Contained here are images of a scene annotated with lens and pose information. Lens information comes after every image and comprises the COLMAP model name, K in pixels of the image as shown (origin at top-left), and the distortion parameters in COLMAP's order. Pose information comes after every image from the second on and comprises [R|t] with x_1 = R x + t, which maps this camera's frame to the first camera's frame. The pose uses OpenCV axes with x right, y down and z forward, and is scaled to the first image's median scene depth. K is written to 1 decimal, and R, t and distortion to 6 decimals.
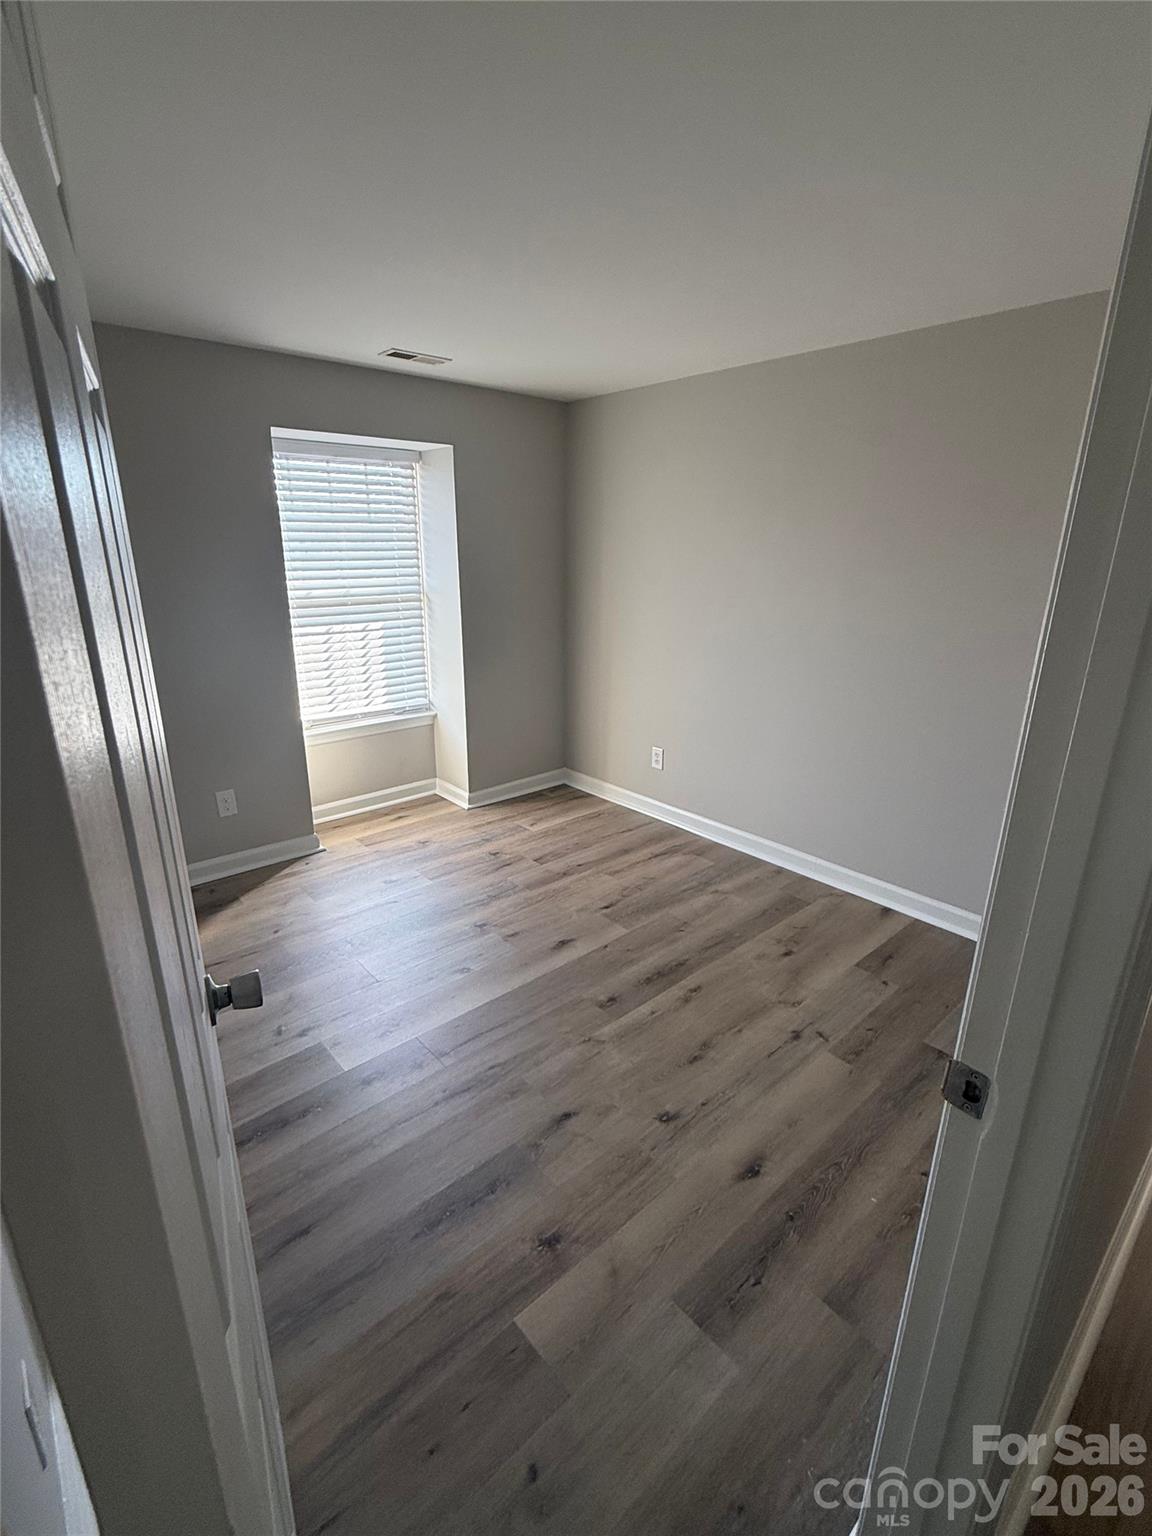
lens RADIAL K [[707.7, 0, 576.0], [0, 707.7, 768.0], [0, 0, 1]] dist [0.003804, 0.000655]
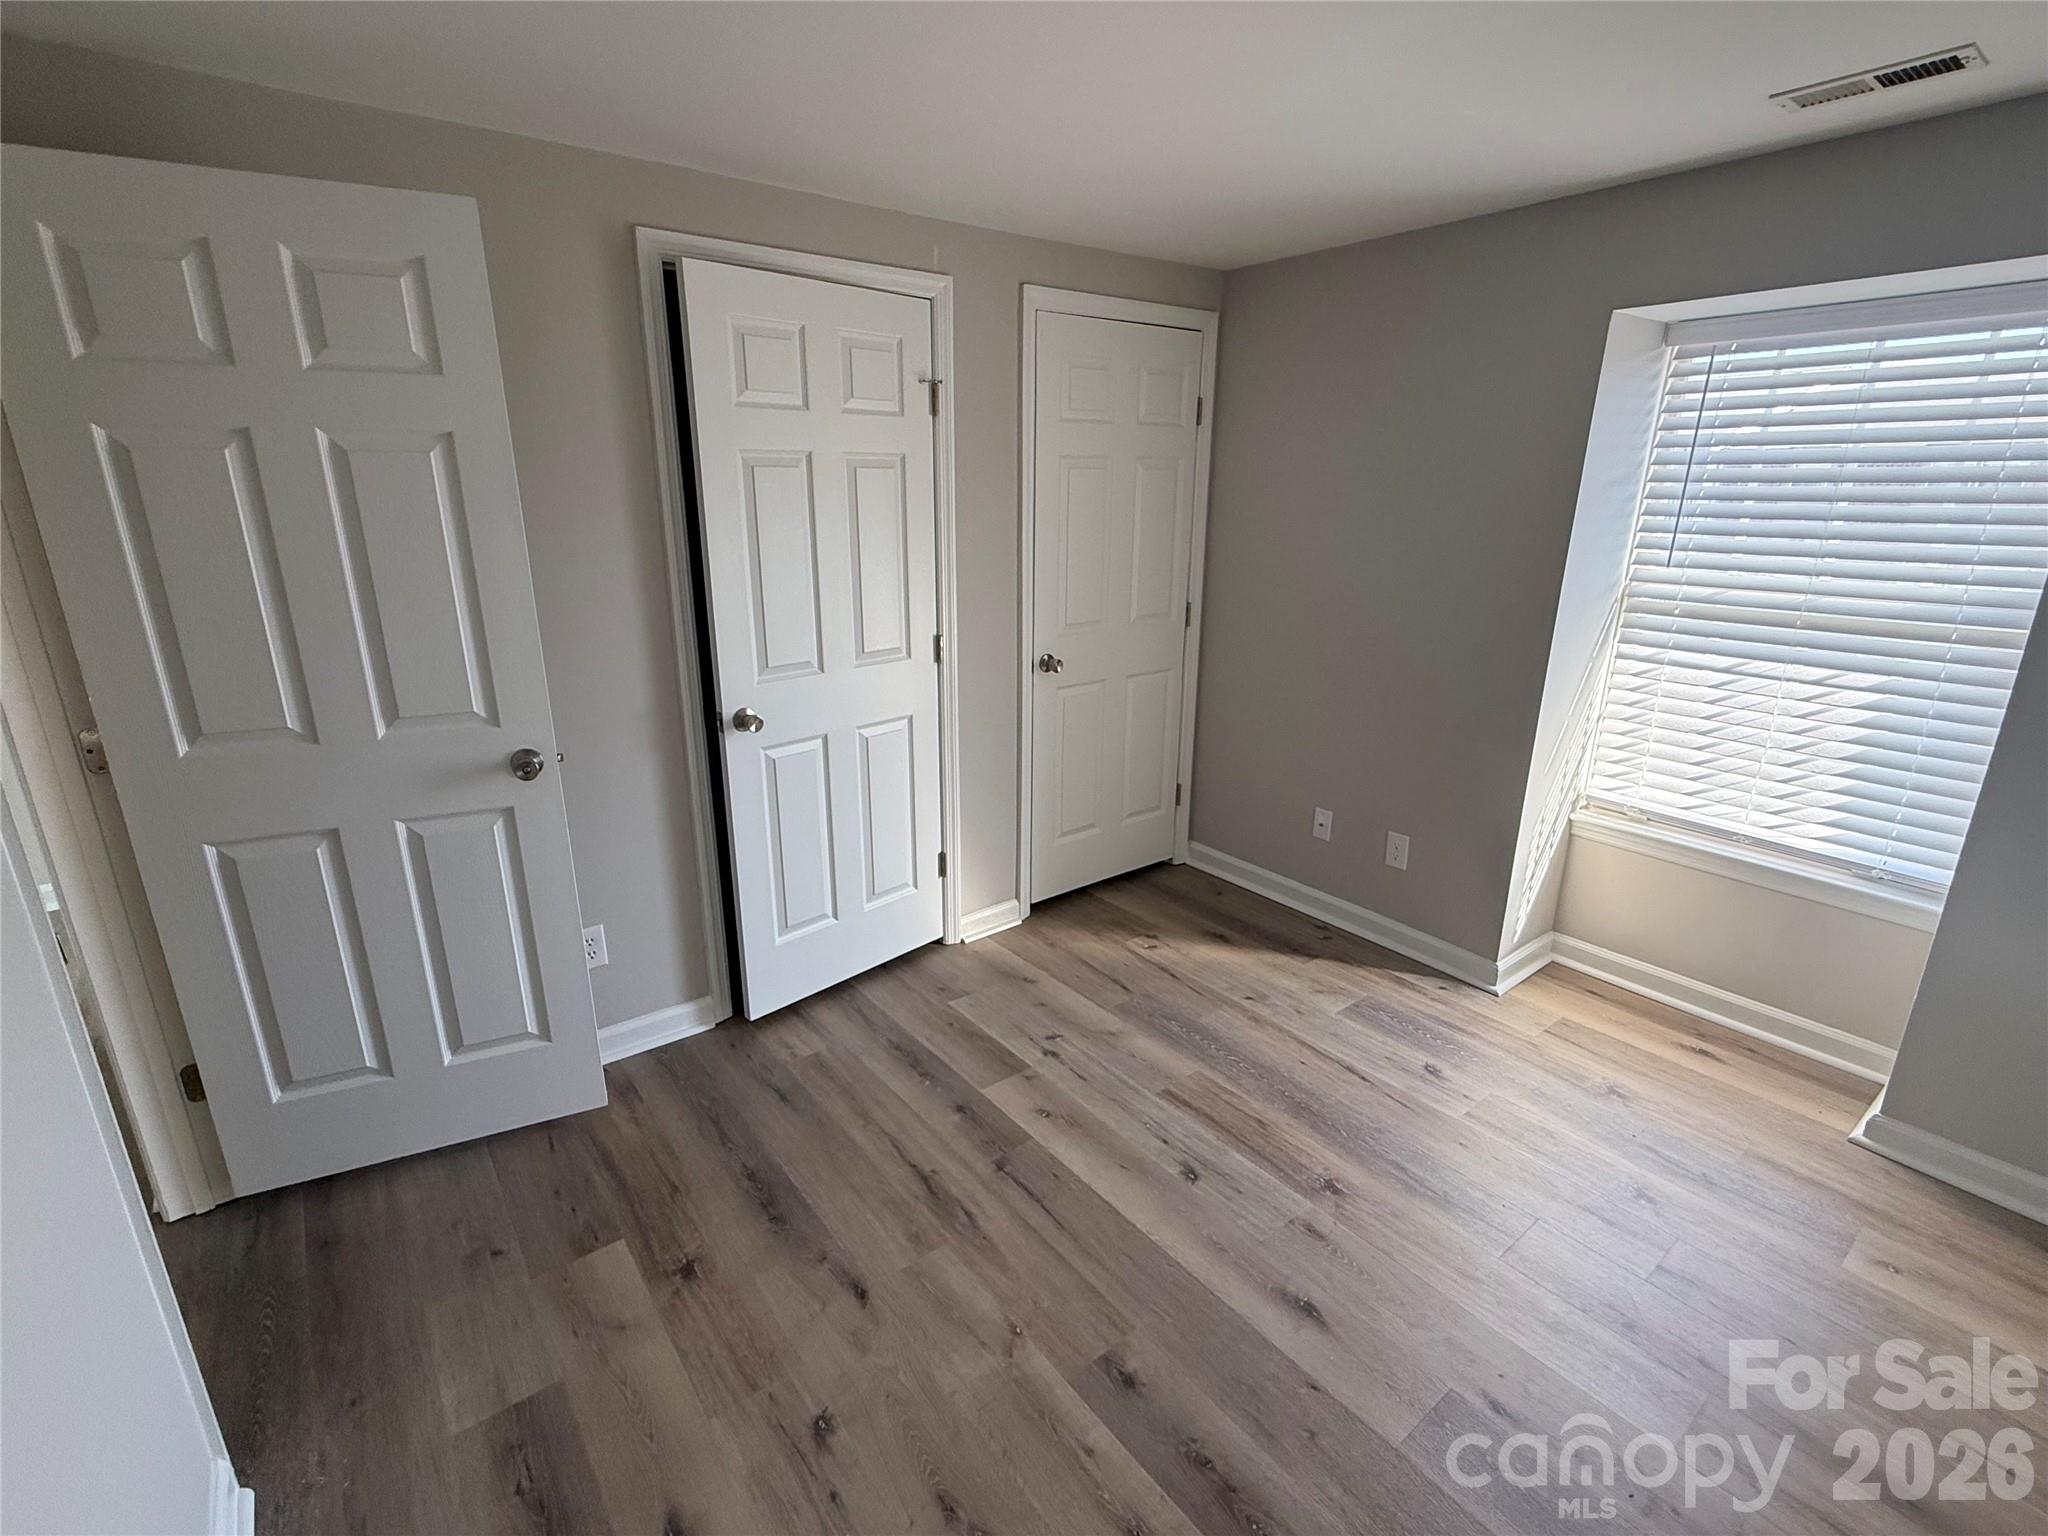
lens RADIAL K [[943.6, 0, 1024.0], [0, 943.6, 768.0], [0, 0, 1]] dist [0.003804, 0.000655]
pose [[-0.072846, 0.282903, -0.956378, 0.433457], [-0.303744, 0.907079, 0.291456, -0.190172], [0.949965, 0.311726, 0.019853, 0.565304]]
